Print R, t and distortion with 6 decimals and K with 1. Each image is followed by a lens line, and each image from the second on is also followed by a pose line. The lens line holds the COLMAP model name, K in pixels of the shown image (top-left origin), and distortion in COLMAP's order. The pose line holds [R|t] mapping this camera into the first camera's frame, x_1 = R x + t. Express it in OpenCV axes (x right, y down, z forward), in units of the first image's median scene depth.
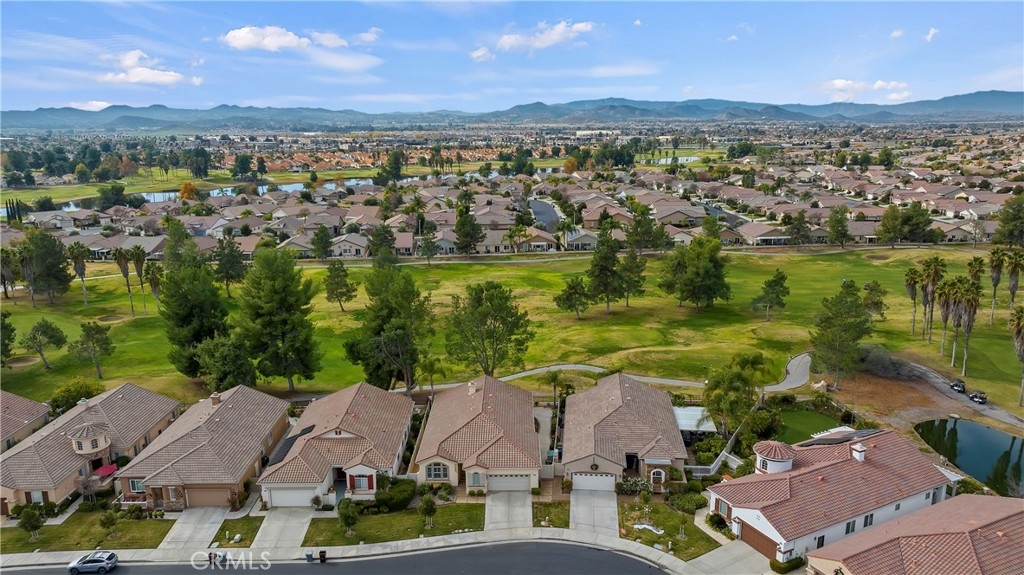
lens RADIAL K [[721.1, 0, 510.7], [0, 721.1, 287.1], [0, 0, 1]] dist [-0.017925, 0.001823]
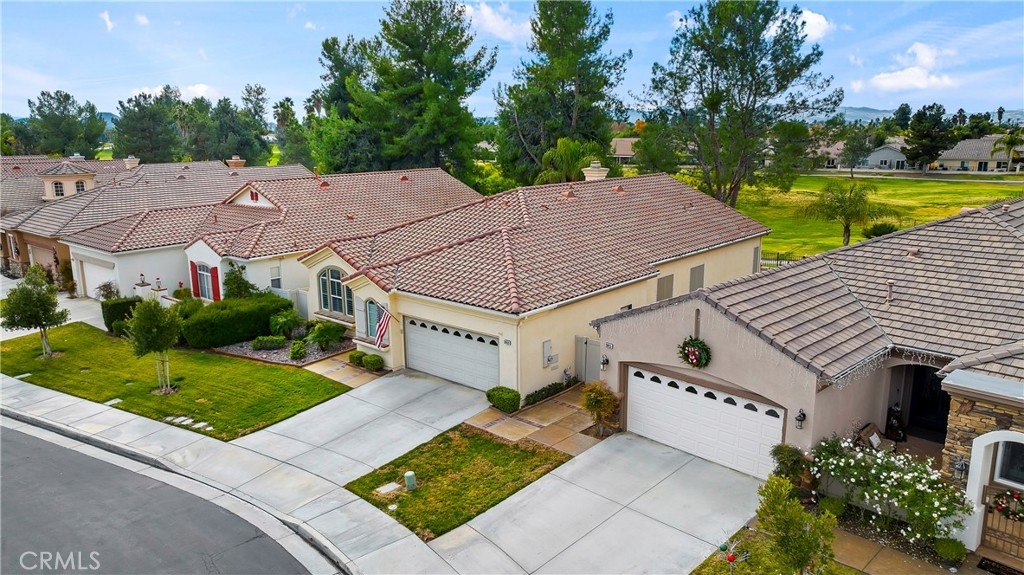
lens RADIAL K [[721.1, 0, 510.4], [0, 721.1, 285.5], [0, 0, 1]] dist [-0.017925, 0.001823]
pose [[0.761764, 0.141818, -0.632141, 0.216016], [-0.145796, 0.988244, 0.046017, 0.227966], [0.631236, 0.057110, 0.773486, 0.786568]]
